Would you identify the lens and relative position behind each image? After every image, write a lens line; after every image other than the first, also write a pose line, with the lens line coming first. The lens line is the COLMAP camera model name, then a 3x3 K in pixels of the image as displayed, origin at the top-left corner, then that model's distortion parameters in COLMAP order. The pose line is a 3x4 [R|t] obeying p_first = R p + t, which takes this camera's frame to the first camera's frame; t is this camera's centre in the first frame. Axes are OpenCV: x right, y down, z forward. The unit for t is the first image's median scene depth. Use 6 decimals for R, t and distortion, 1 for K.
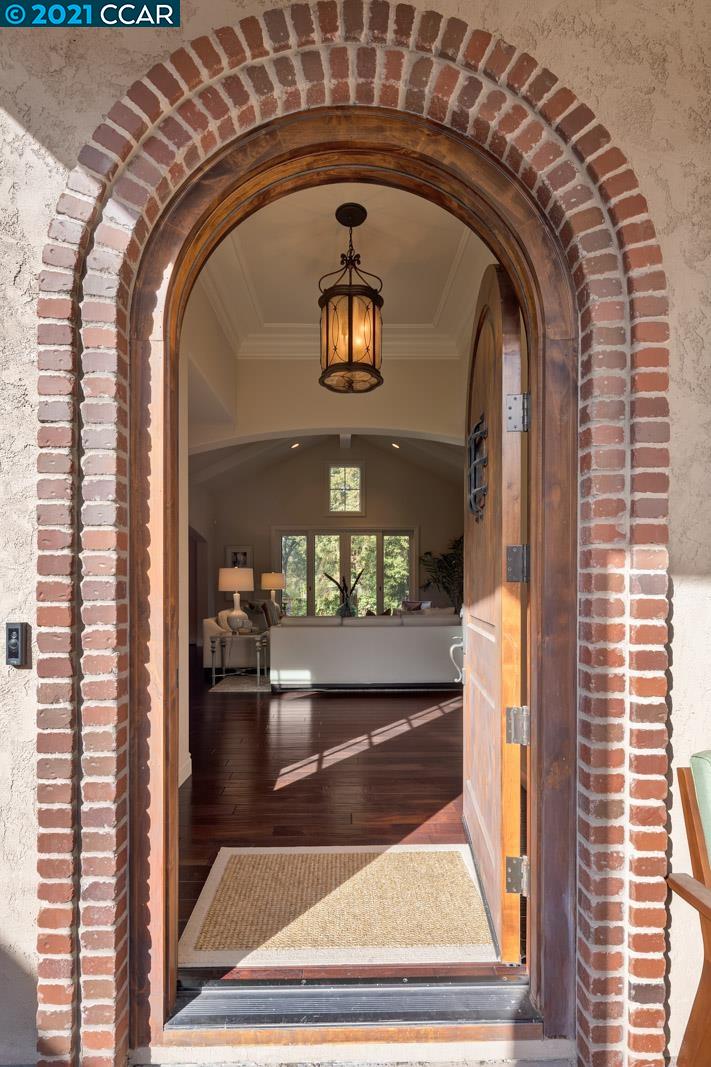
lens RADIAL K [[521.0, 0, 355.8], [0, 521.0, 533.8], [0, 0, 1]] dist [0.003708, -0.001230]
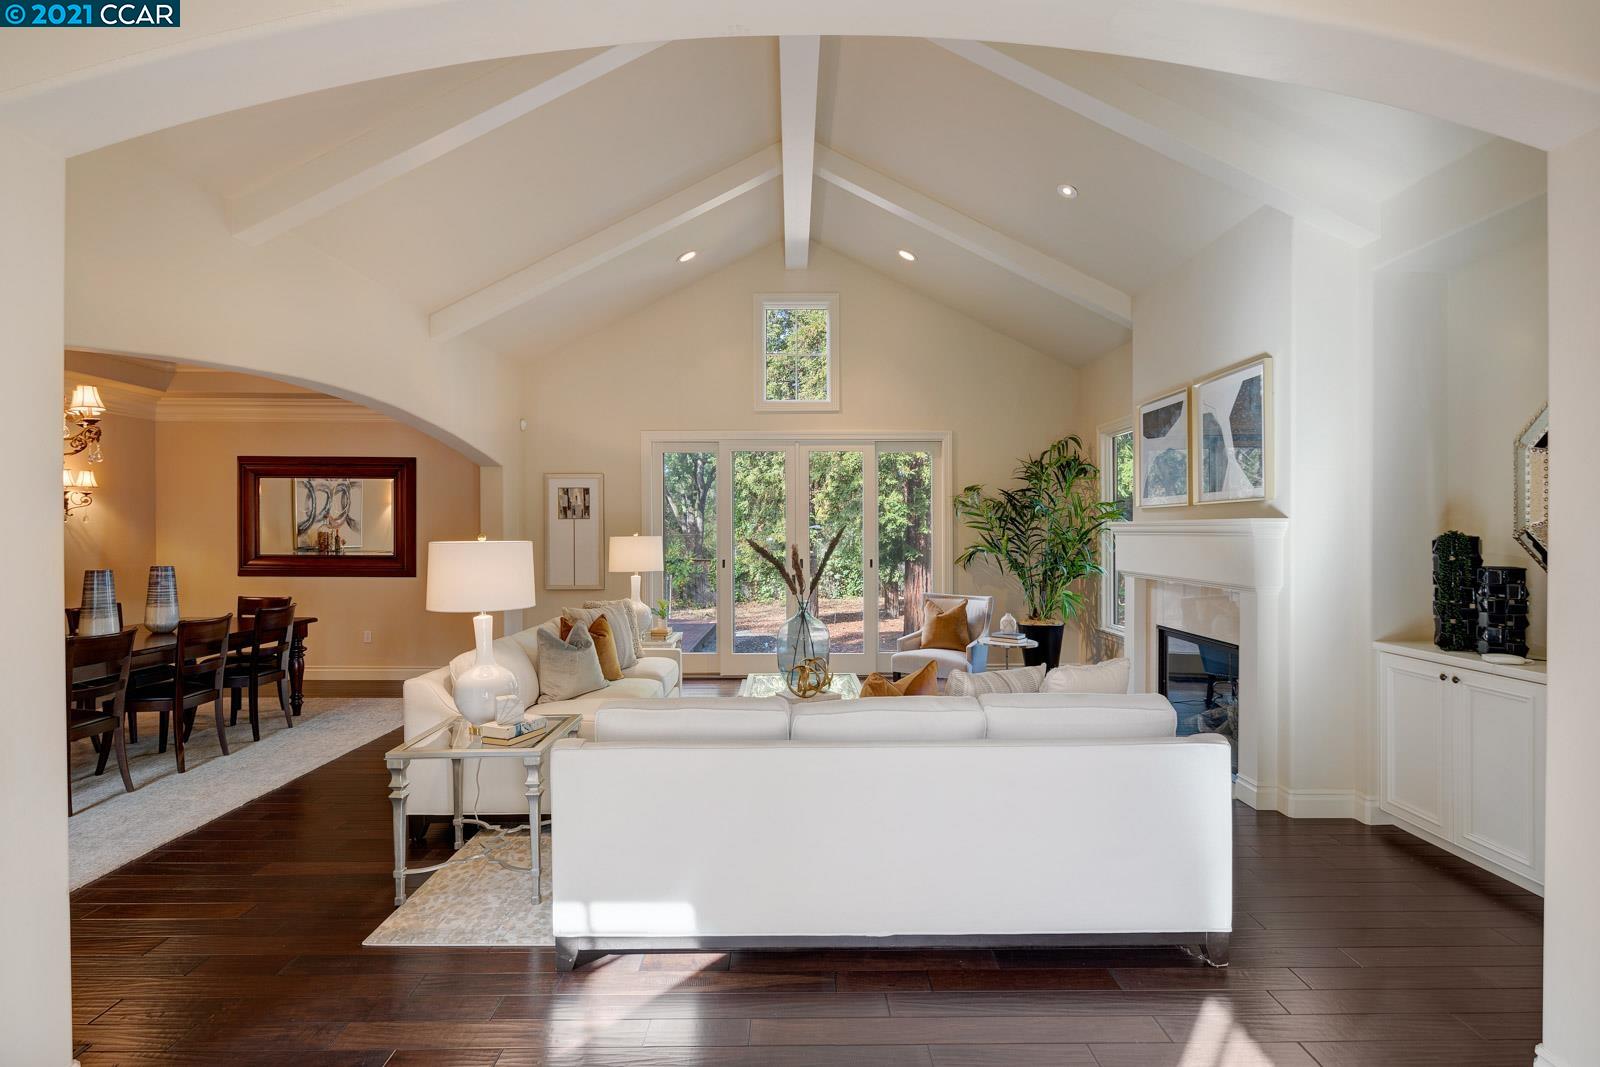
lens RADIAL K [[781.2, 0, 800.2], [0, 781.2, 536.1], [0, 0, 1]] dist [0.003708, -0.001230]
pose [[0.999881, -0.003323, -0.015048, -0.007430], [0.004863, 0.994618, 0.103491, 0.006079], [0.014623, -0.103552, 0.994517, 0.293944]]
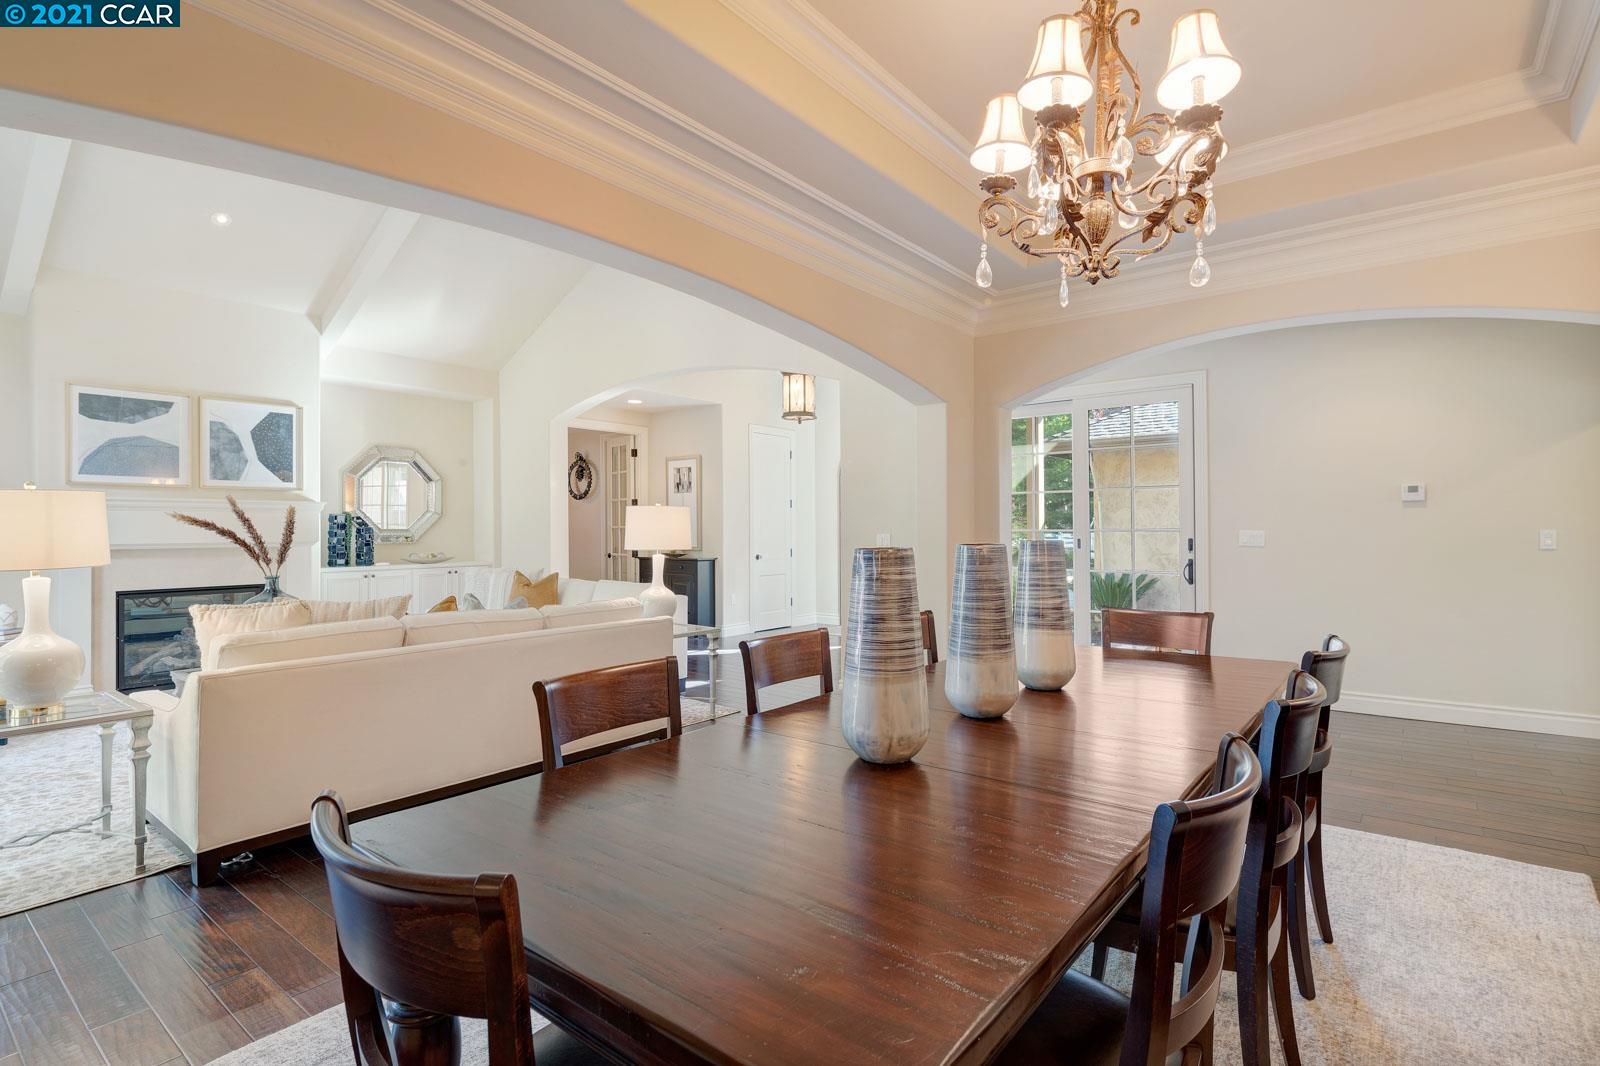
lens RADIAL K [[781.2, 0, 797.1], [0, 781.2, 527.8], [0, 0, 1]] dist [0.003708, -0.001230]
pose [[-0.765942, 0.001850, 0.642907, -0.525002], [-0.060574, 0.995340, -0.075031, 0.085172], [-0.640050, -0.096412, -0.762260, 0.921348]]
